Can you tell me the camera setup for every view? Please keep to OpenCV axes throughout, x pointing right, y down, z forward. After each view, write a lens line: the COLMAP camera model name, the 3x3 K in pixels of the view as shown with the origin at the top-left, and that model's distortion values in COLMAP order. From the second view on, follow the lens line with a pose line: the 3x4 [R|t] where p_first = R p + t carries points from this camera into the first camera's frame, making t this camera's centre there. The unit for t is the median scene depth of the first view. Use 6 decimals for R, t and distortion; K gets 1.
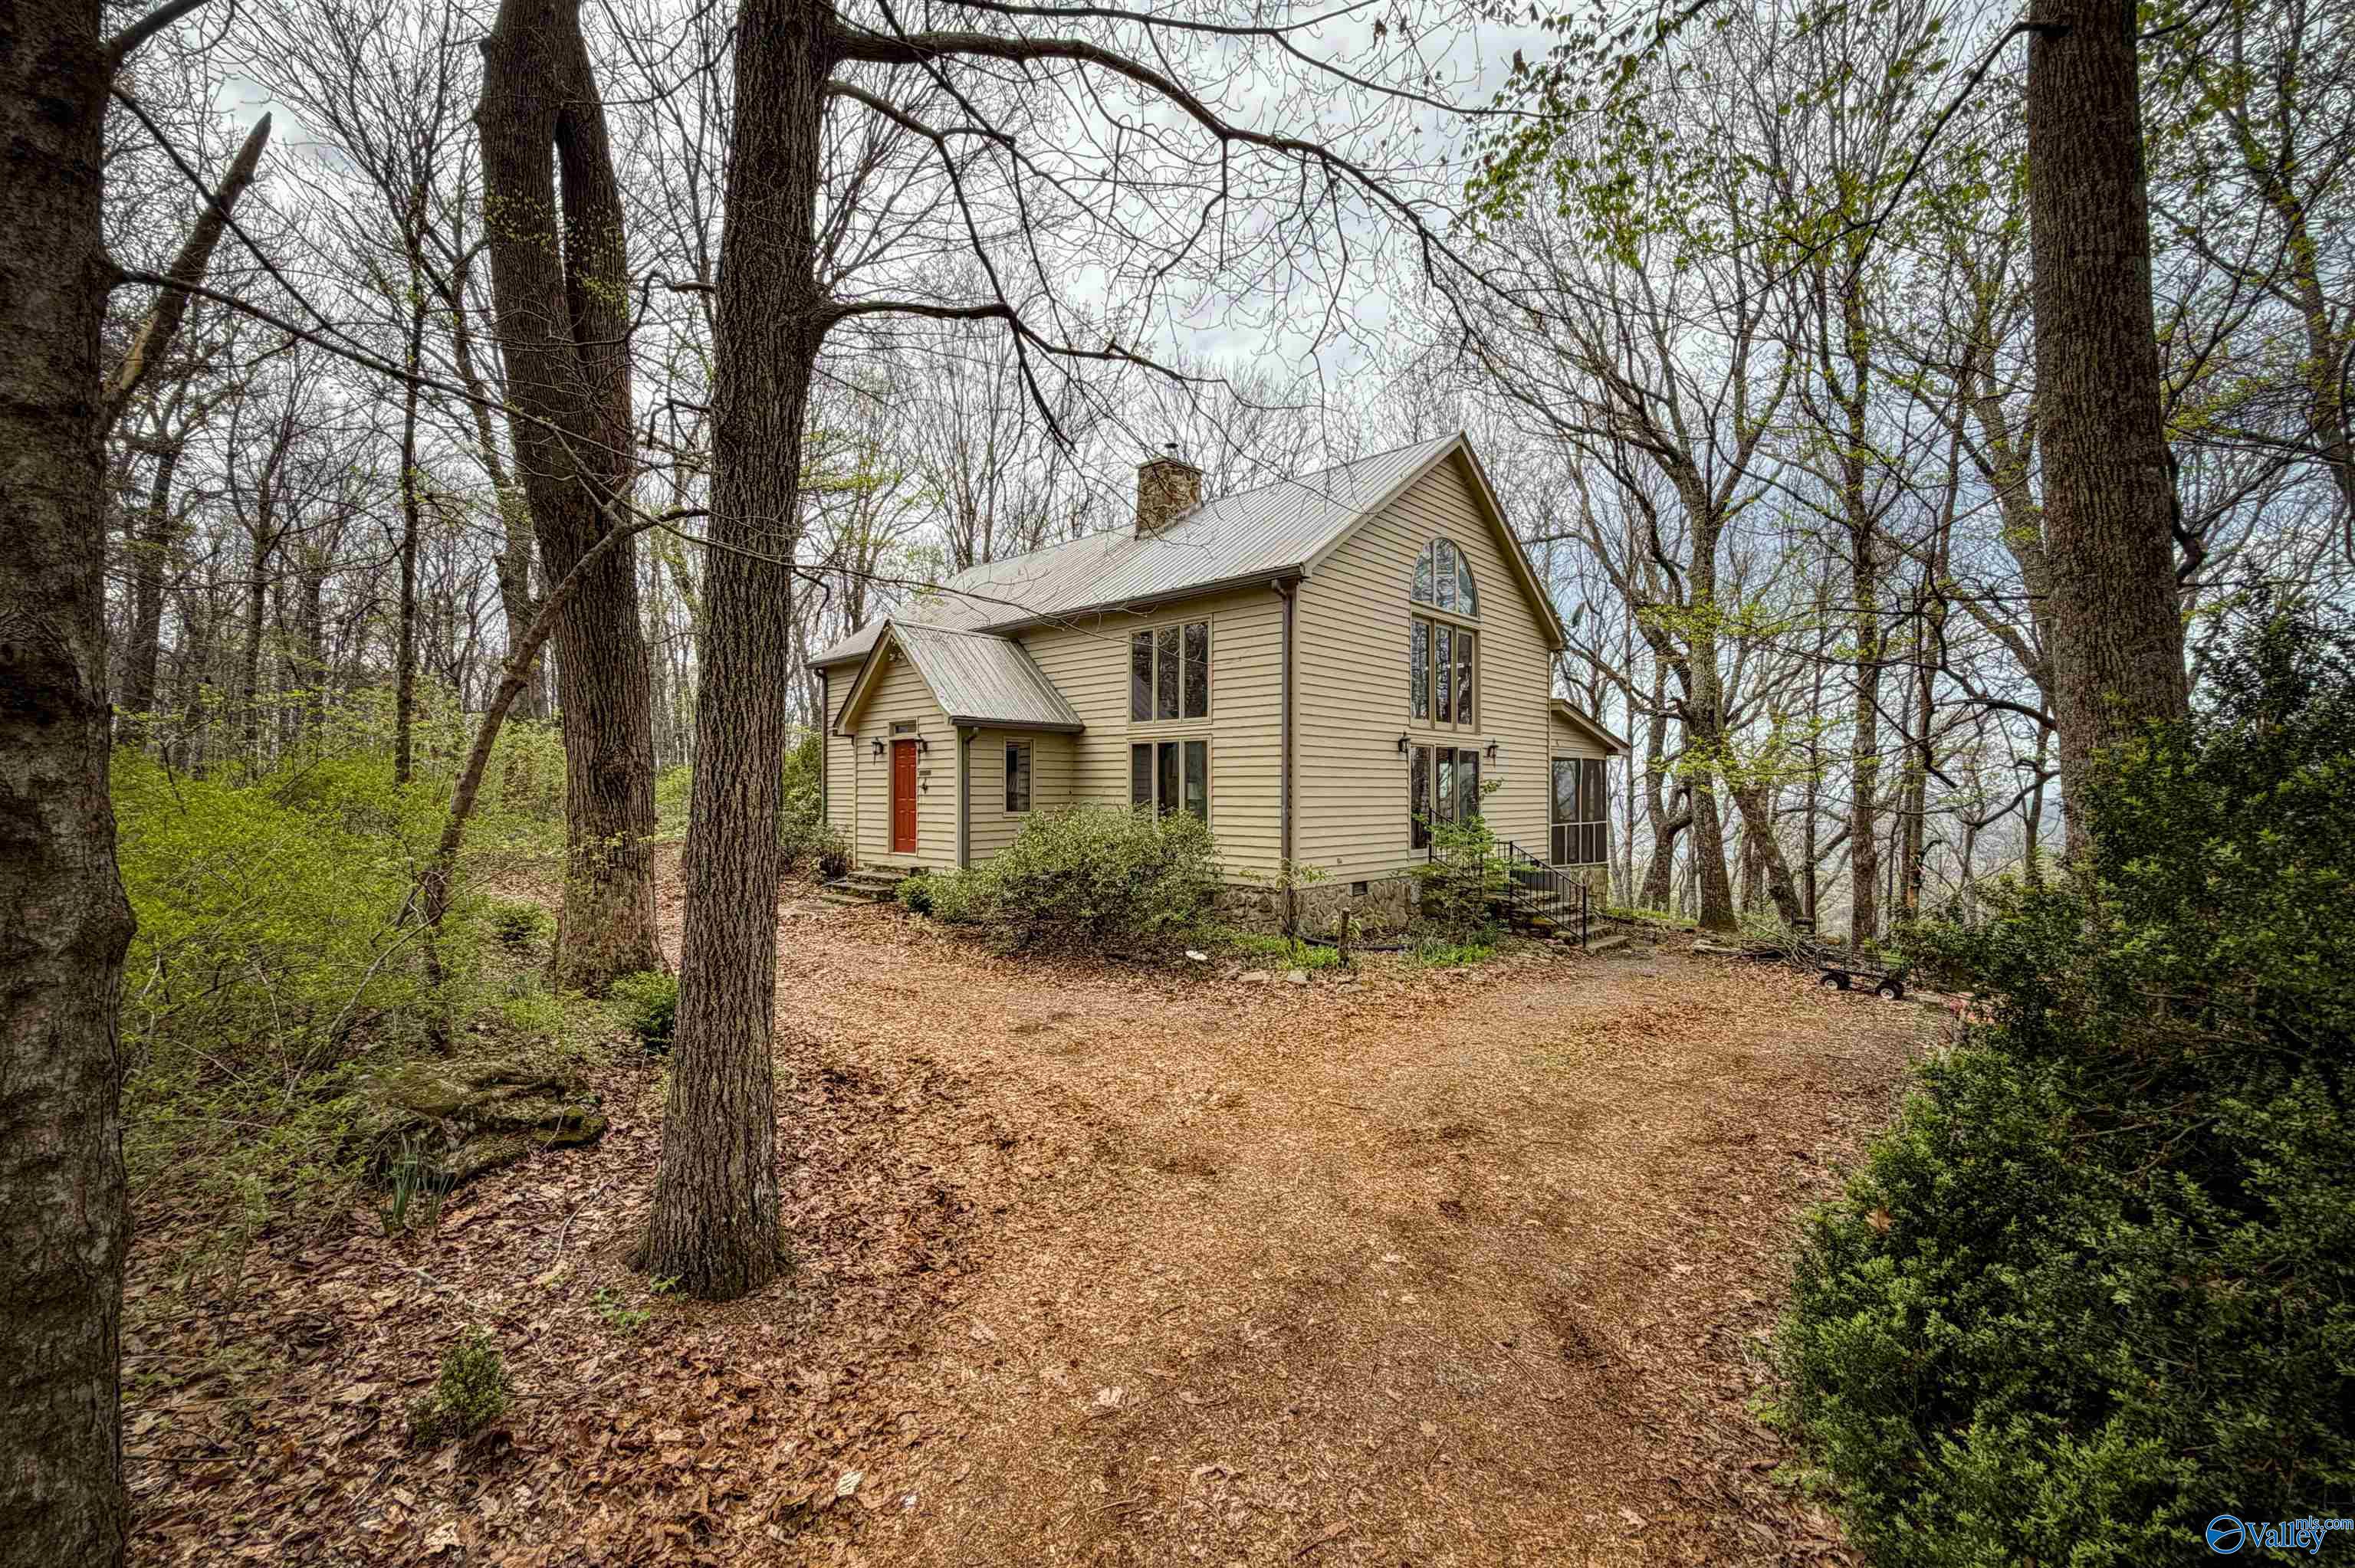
lens RADIAL K [[942.5, 0, 1174.2], [0, 942.5, 772.4], [0, 0, 1]] dist [0.002304, -0.000029]
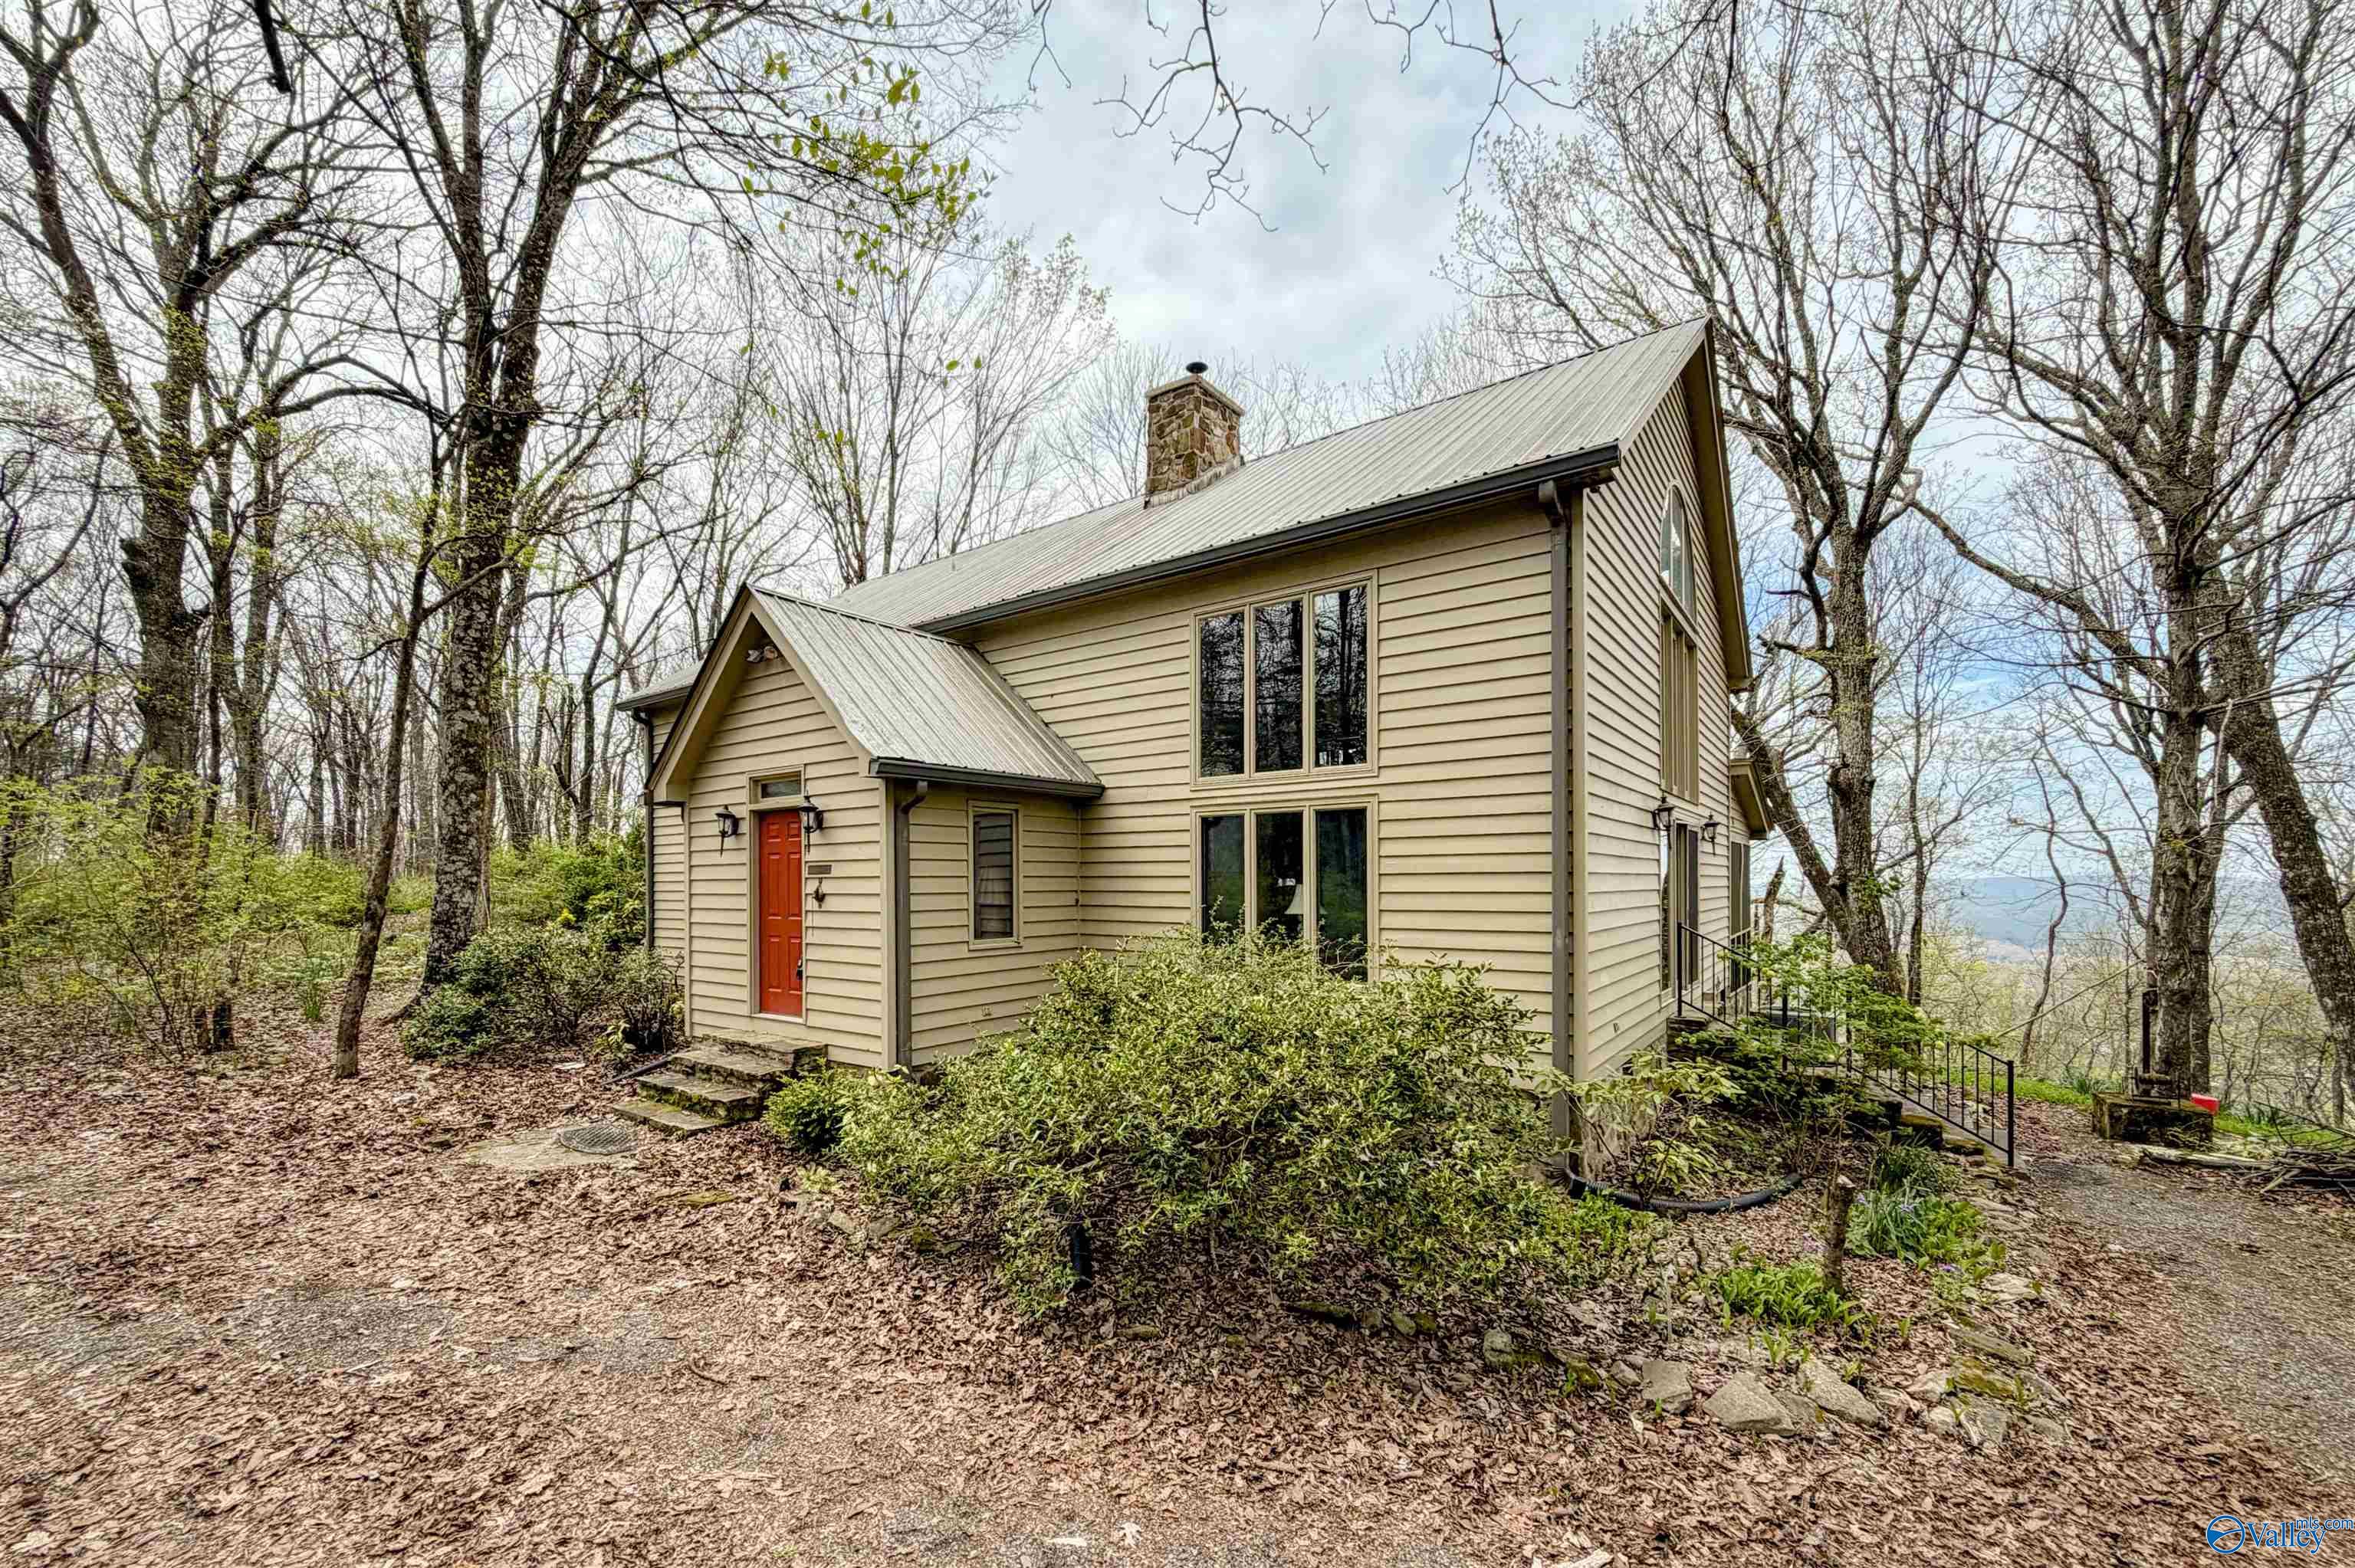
lens RADIAL K [[942.5, 0, 1171.1], [0, 942.5, 883.5], [0, 0, 1]] dist [0.002304, -0.000029]
pose [[0.992958, -0.005135, 0.118355, -0.127890], [0.002833, 0.999804, 0.019606, -0.001078], [-0.118432, -0.019132, 0.992778, 0.439330]]
